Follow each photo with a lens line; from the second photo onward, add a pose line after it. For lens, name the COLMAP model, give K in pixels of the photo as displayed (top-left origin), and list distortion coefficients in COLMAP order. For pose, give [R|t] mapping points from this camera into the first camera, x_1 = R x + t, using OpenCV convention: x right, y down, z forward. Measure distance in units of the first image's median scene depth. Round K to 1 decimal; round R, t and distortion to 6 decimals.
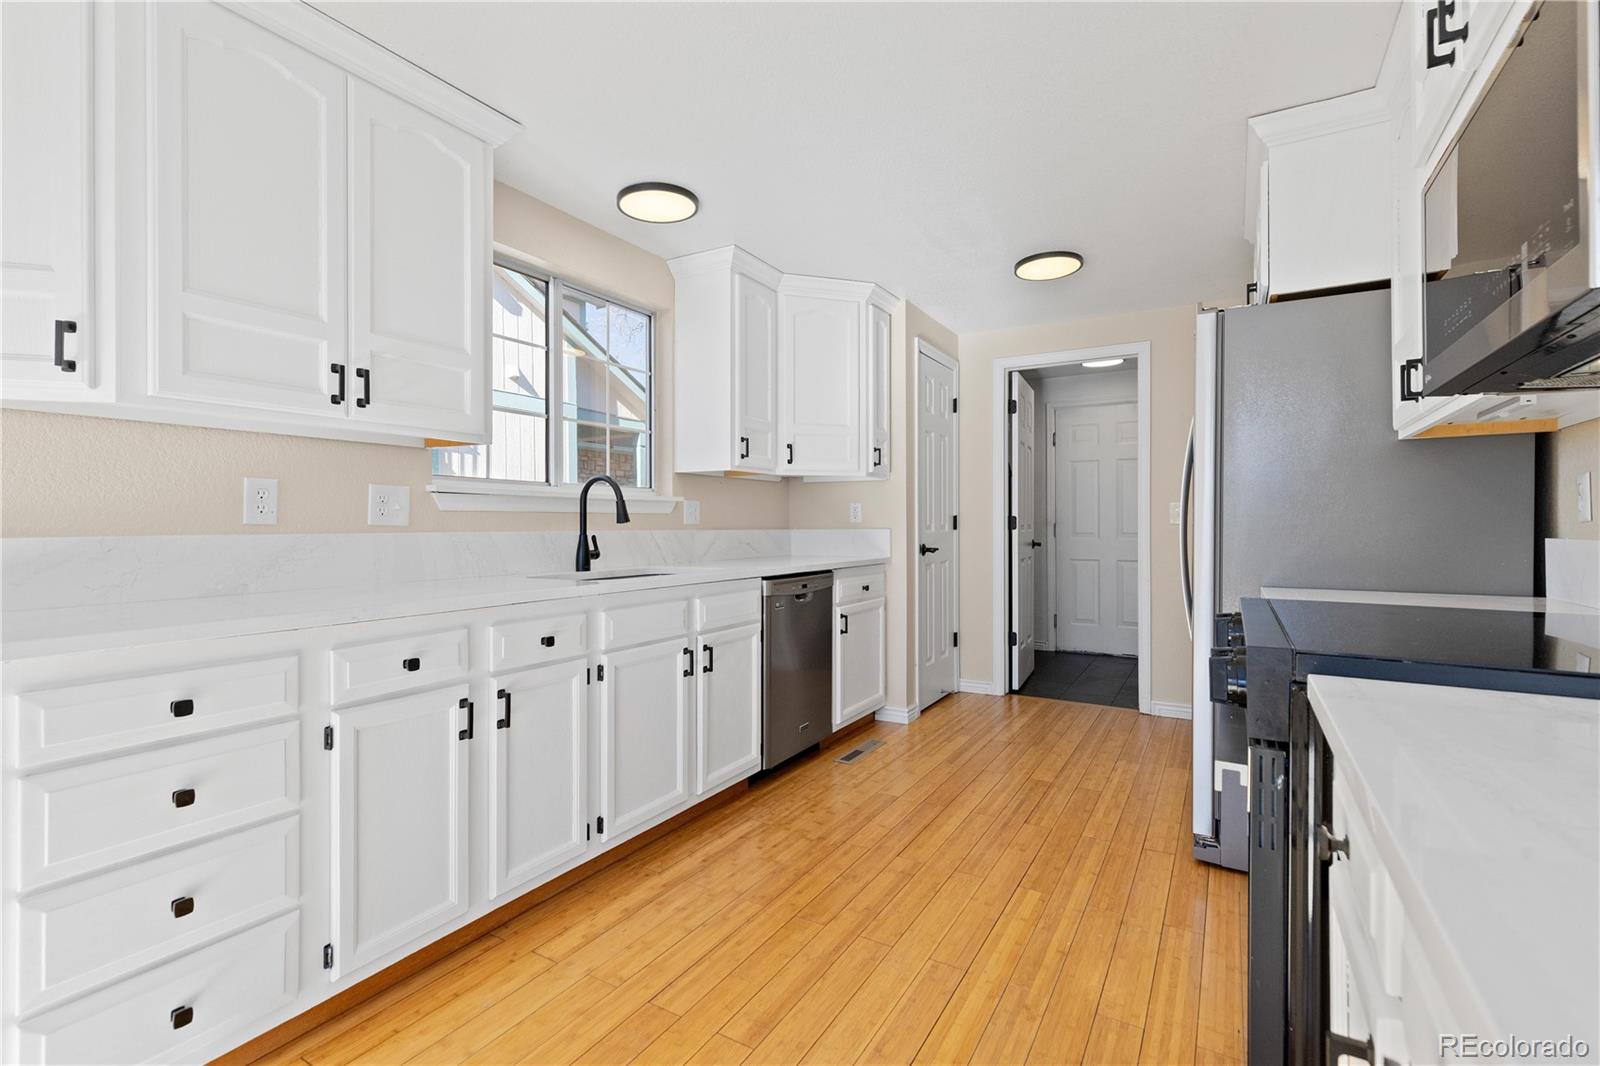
lens RADIAL K [[731.9, 0, 802.1], [0, 731.9, 521.6], [0, 0, 1]] dist [0.011792, -0.002470]
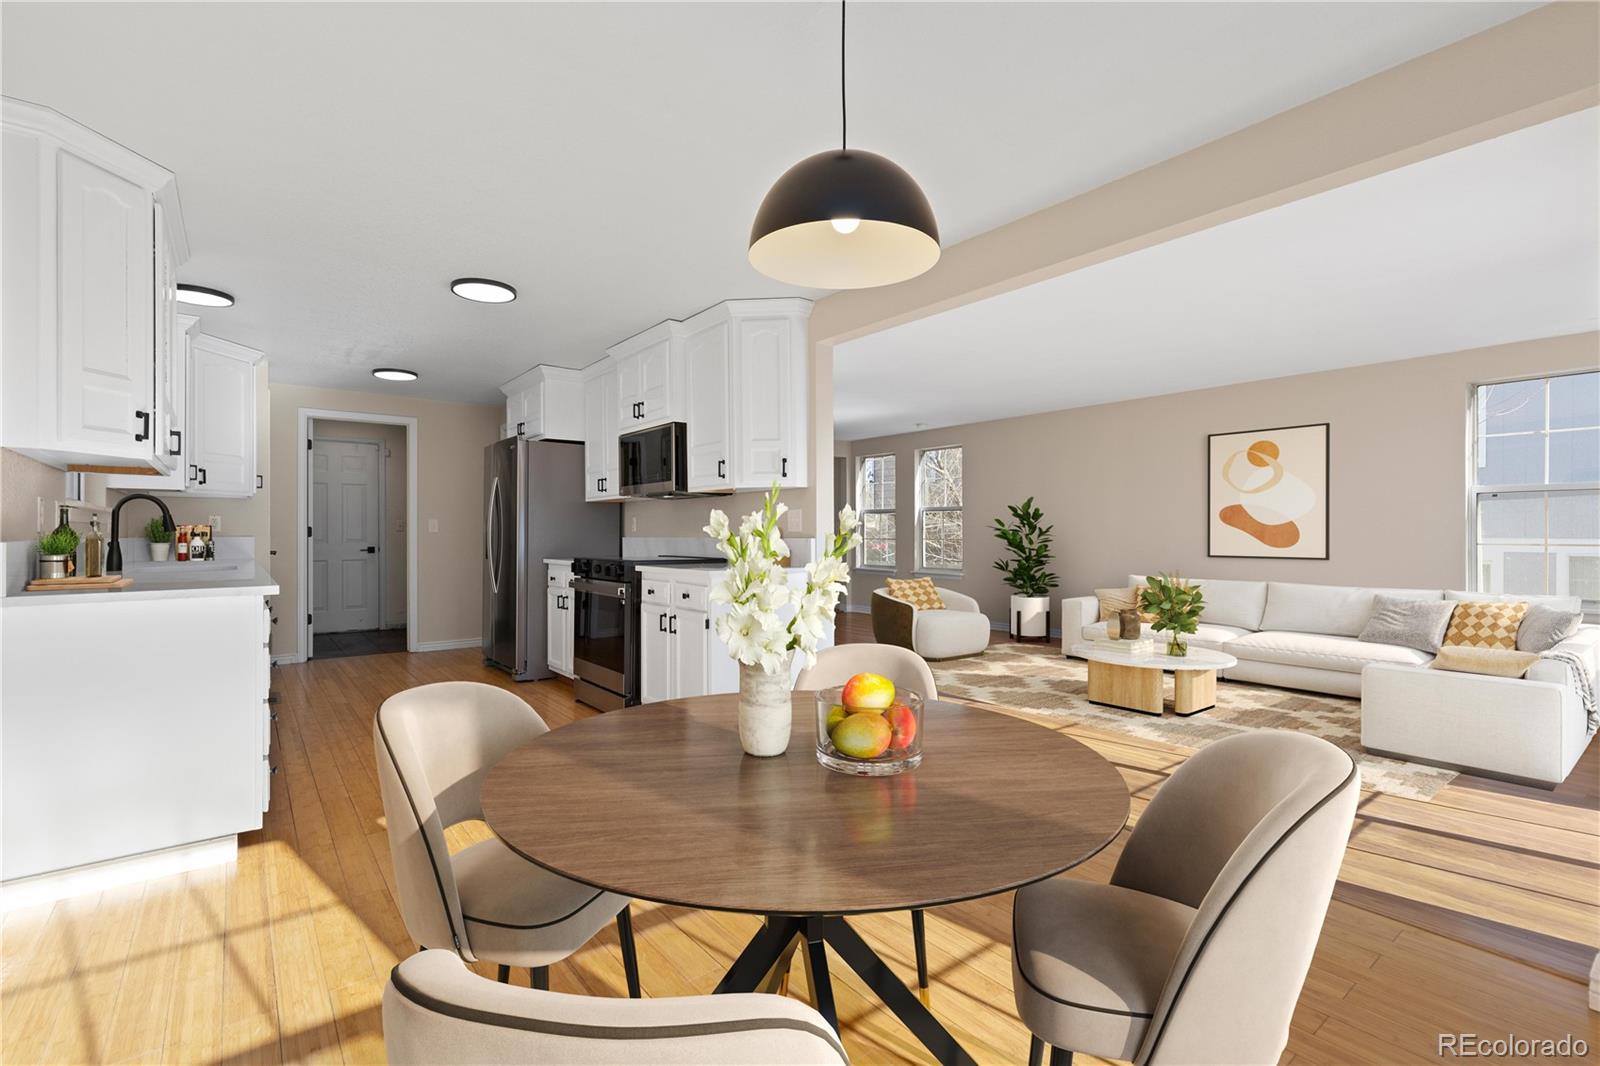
lens RADIAL K [[731.9, 0, 799.5], [0, 731.9, 533.2], [0, 0, 1]] dist [0.011792, -0.002470]
pose [[0.377052, 0.000268, 0.926192, -1.198474], [-0.002720, 0.999996, 0.000818, 0.000385], [-0.926188, -0.002827, 0.377051, -0.638637]]
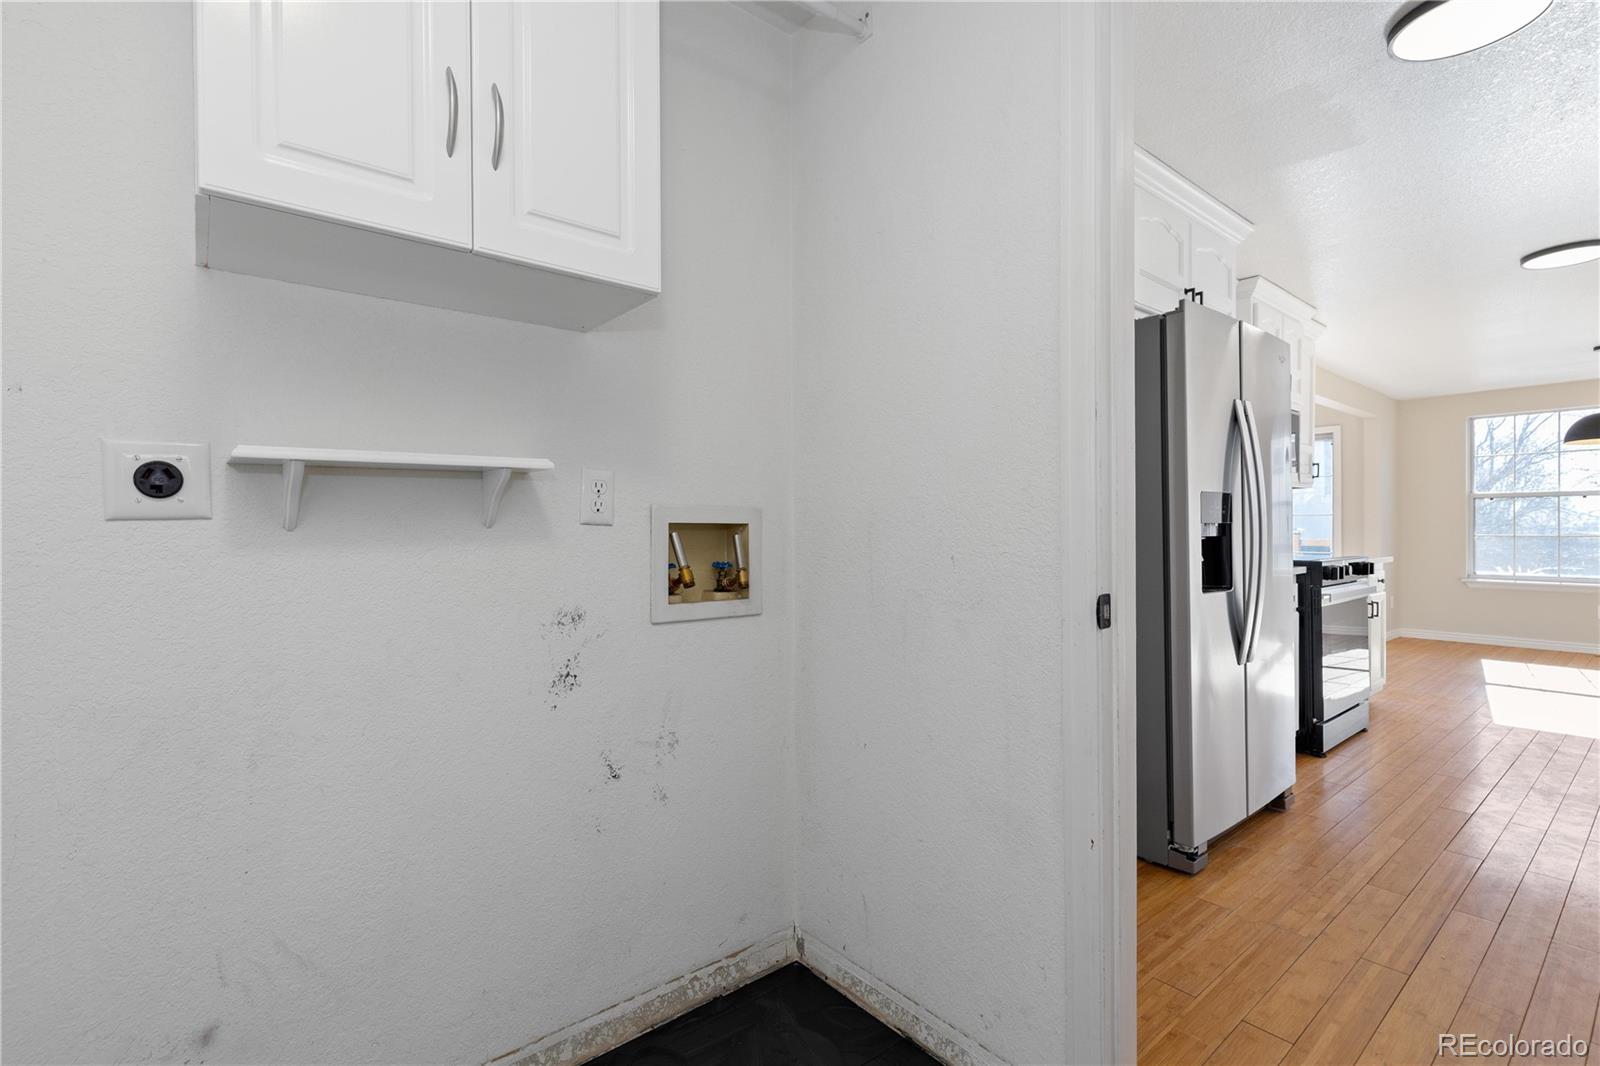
lens RADIAL K [[731.9, 0, 810.3], [0, 731.9, 529.0], [0, 0, 1]] dist [0.011792, -0.002470]
pose [[-0.942159, 0.002279, 0.335159, 0.851113], [0.001032, 0.999992, -0.003899, 0.012143], [-0.335165, -0.003328, -0.942154, 2.343586]]
